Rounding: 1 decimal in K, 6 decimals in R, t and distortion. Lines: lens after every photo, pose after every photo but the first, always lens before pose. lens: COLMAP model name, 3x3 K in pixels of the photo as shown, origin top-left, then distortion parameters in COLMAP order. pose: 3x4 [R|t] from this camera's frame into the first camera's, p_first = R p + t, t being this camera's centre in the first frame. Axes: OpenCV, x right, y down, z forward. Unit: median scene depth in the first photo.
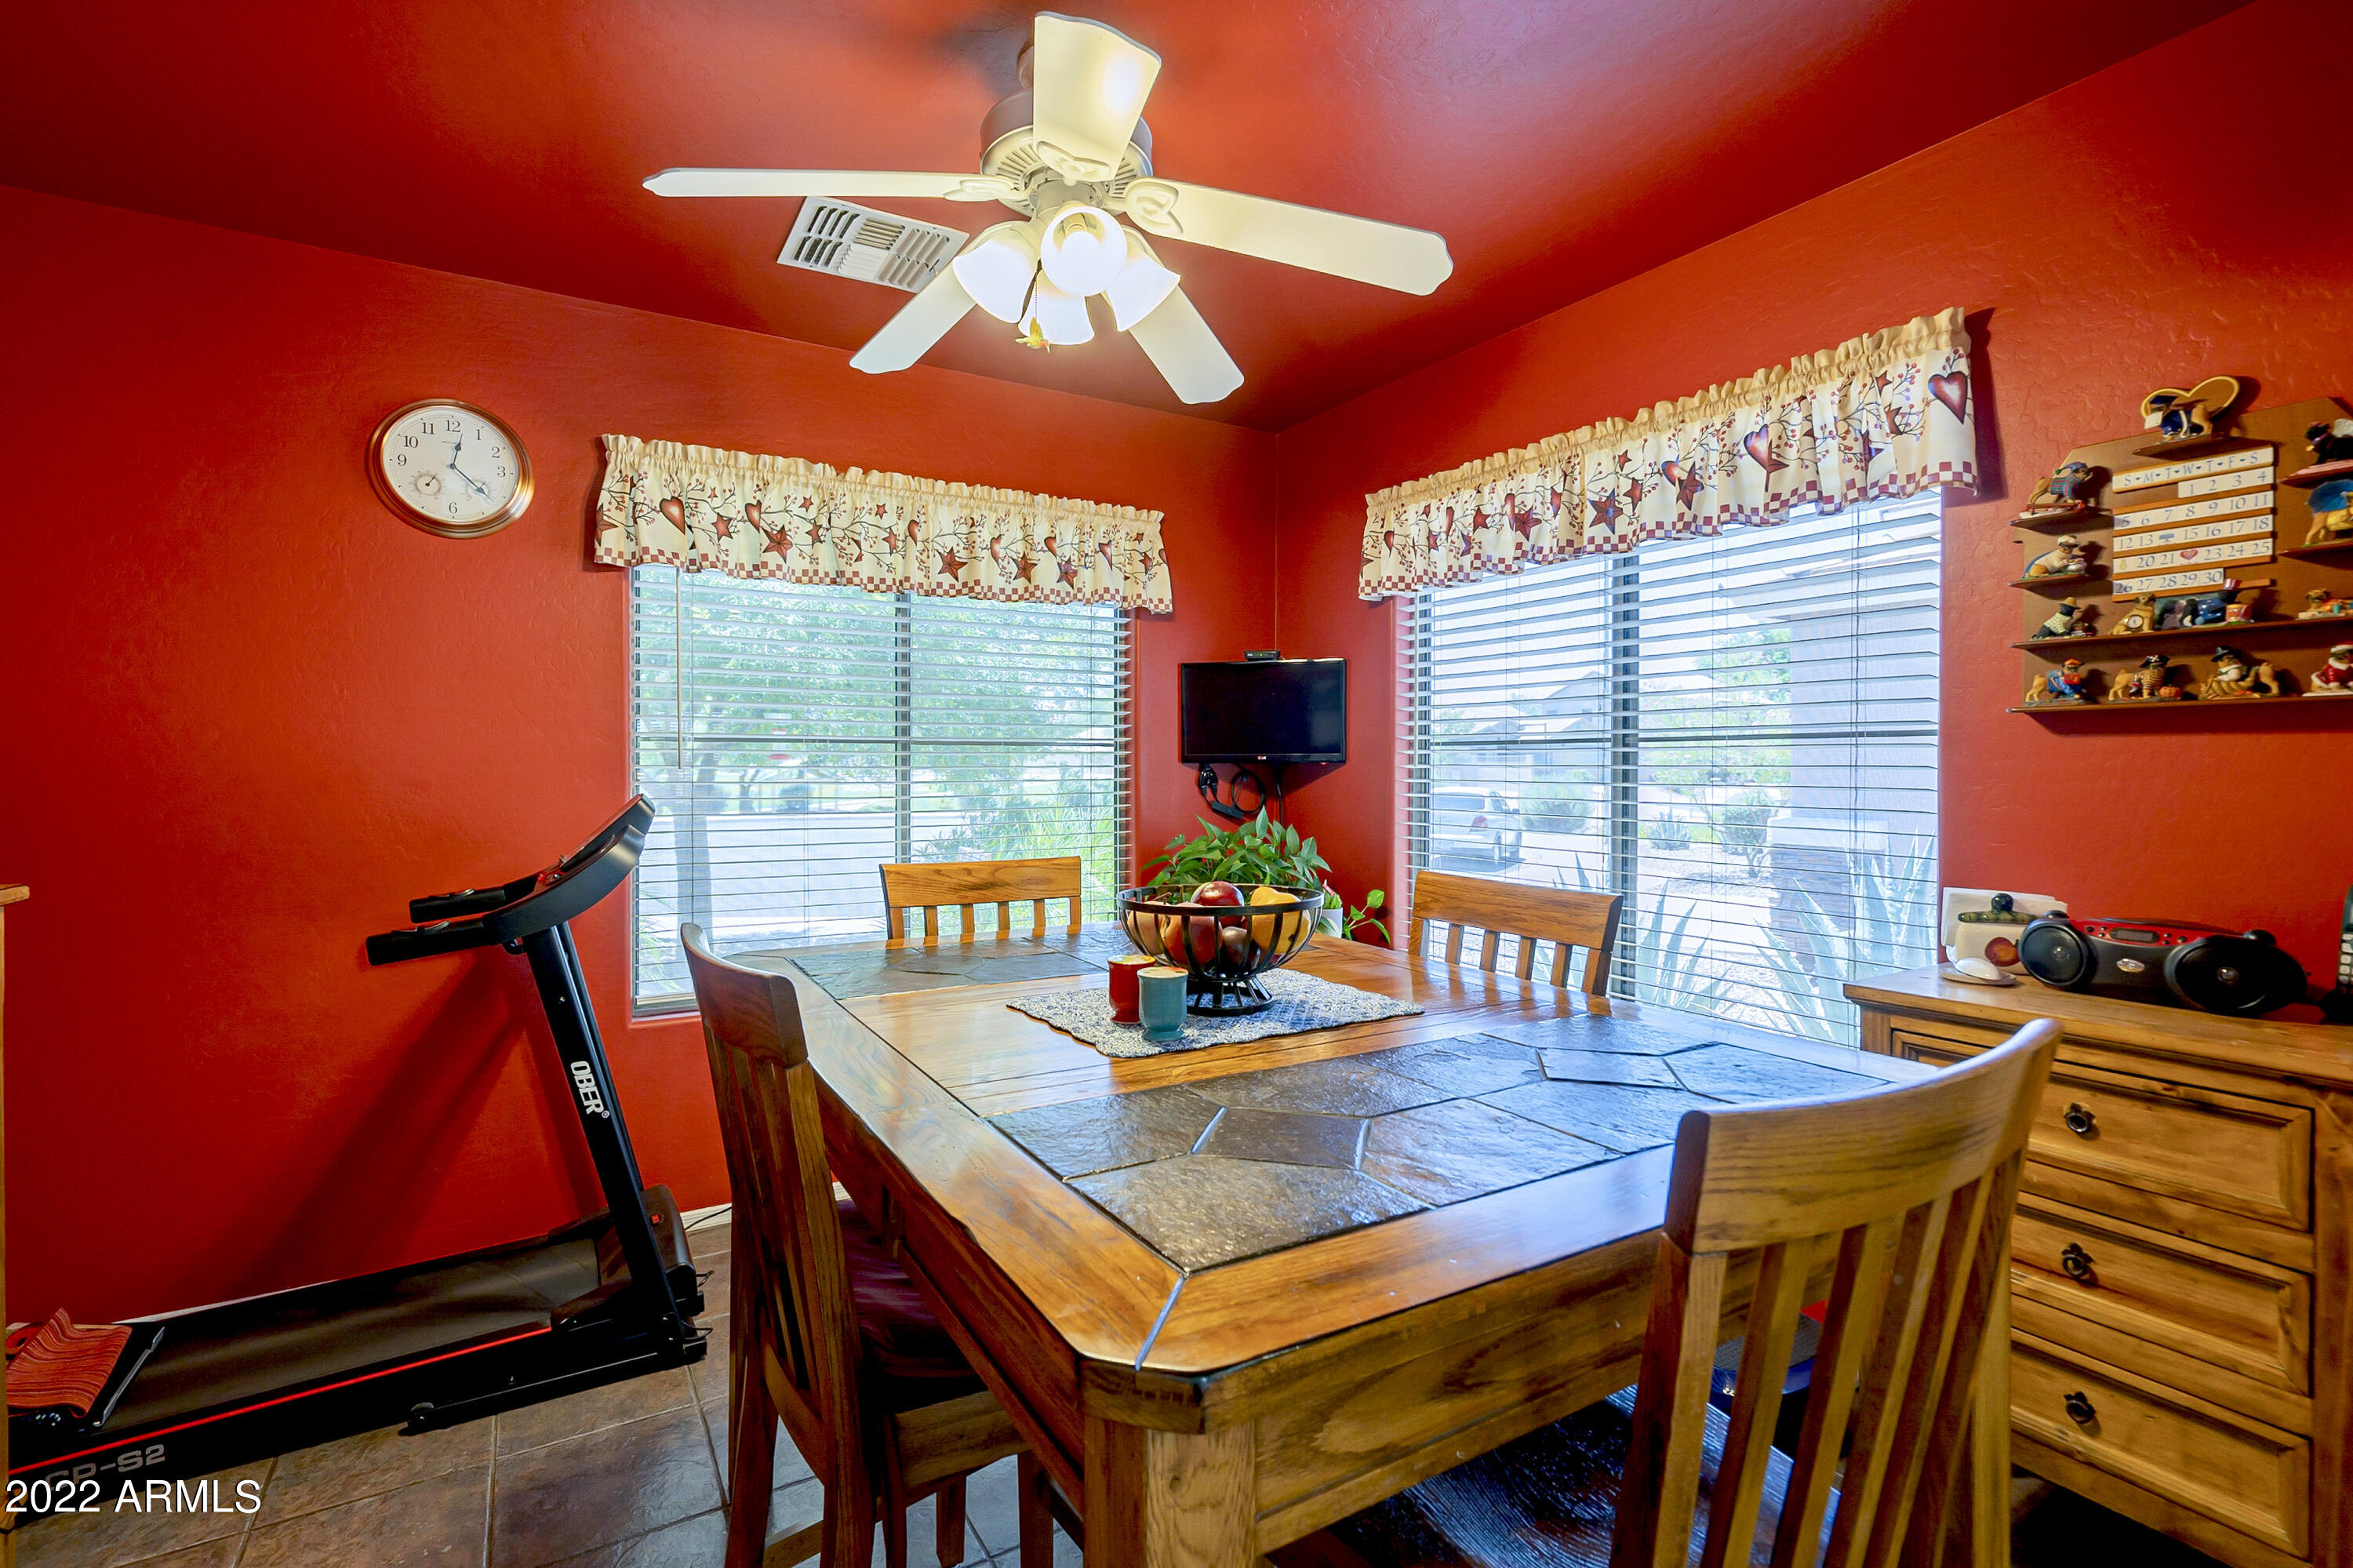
lens RADIAL K [[1085.0, 0, 1178.4], [0, 1085.0, 752.2], [0, 0, 1]] dist [0.001070, 0.000119]
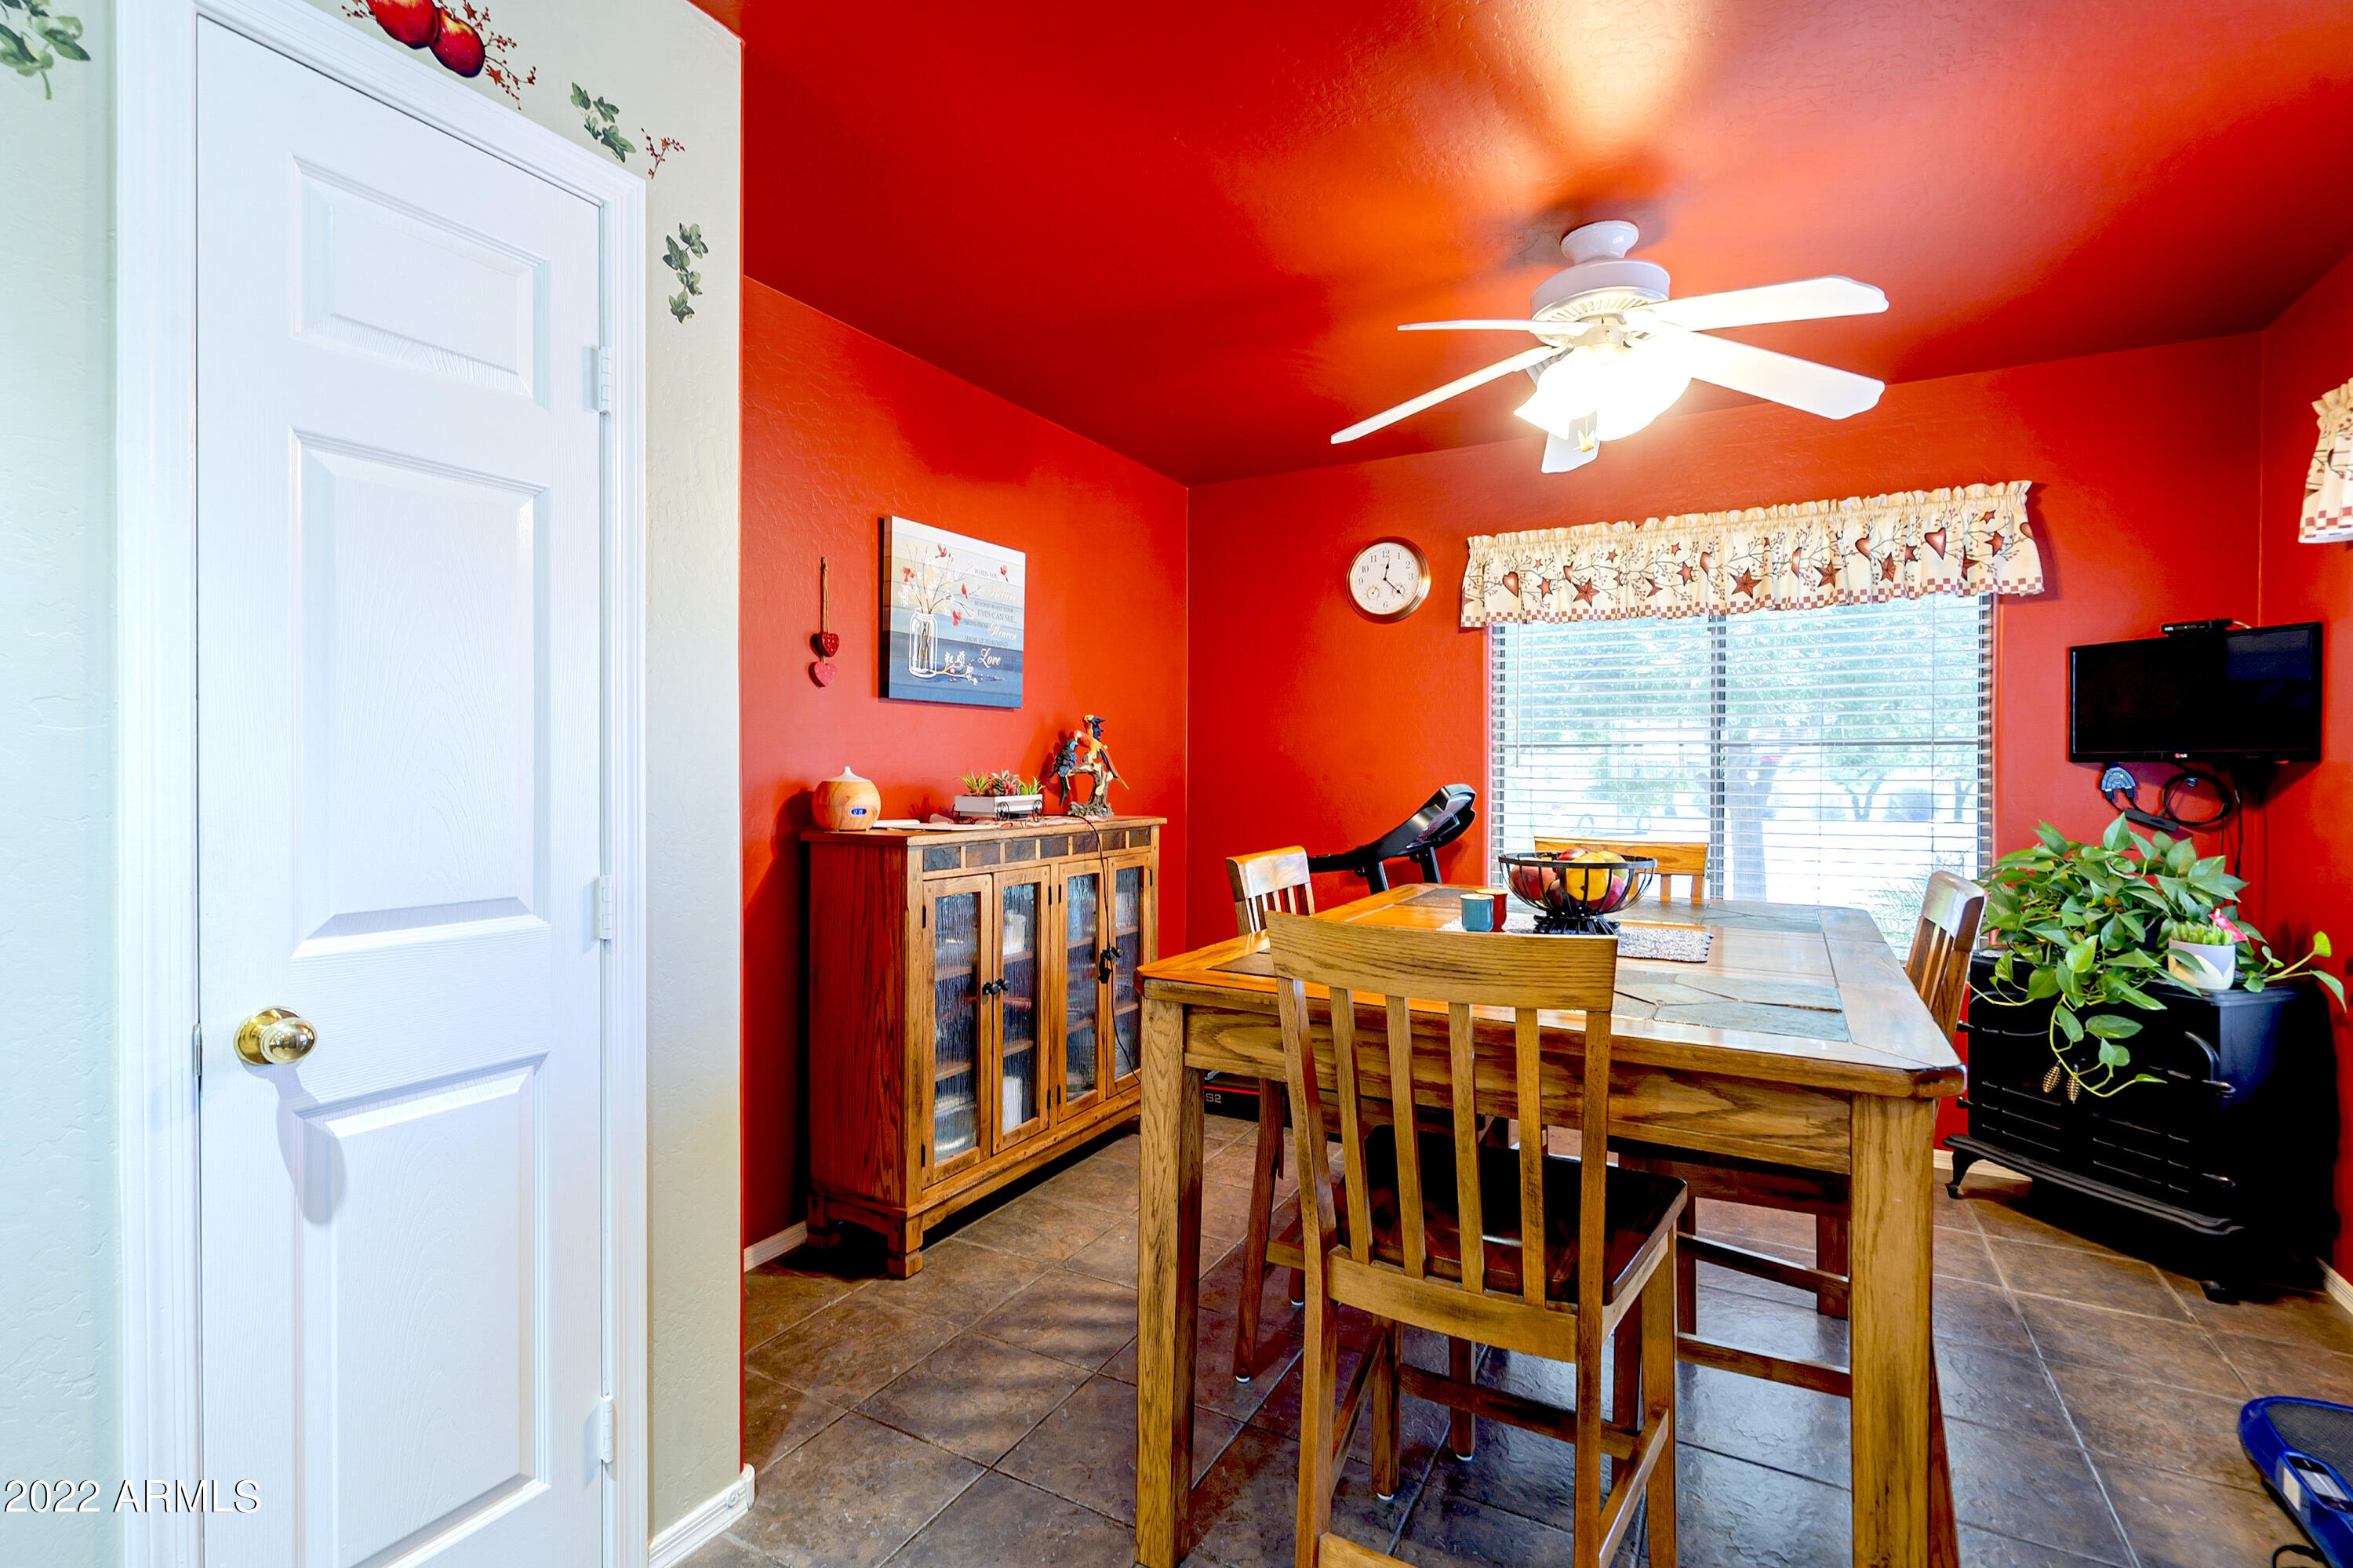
lens RADIAL K [[1058.3, 0, 1162.2], [0, 1058.3, 783.7], [0, 0, 1]] dist [-0.003569, -0.000025]
pose [[0.497771, 0.013613, -0.867201, 0.445233], [0.009898, 0.999723, 0.021375, 0.002086], [0.867252, -0.019224, 0.497499, -0.059256]]
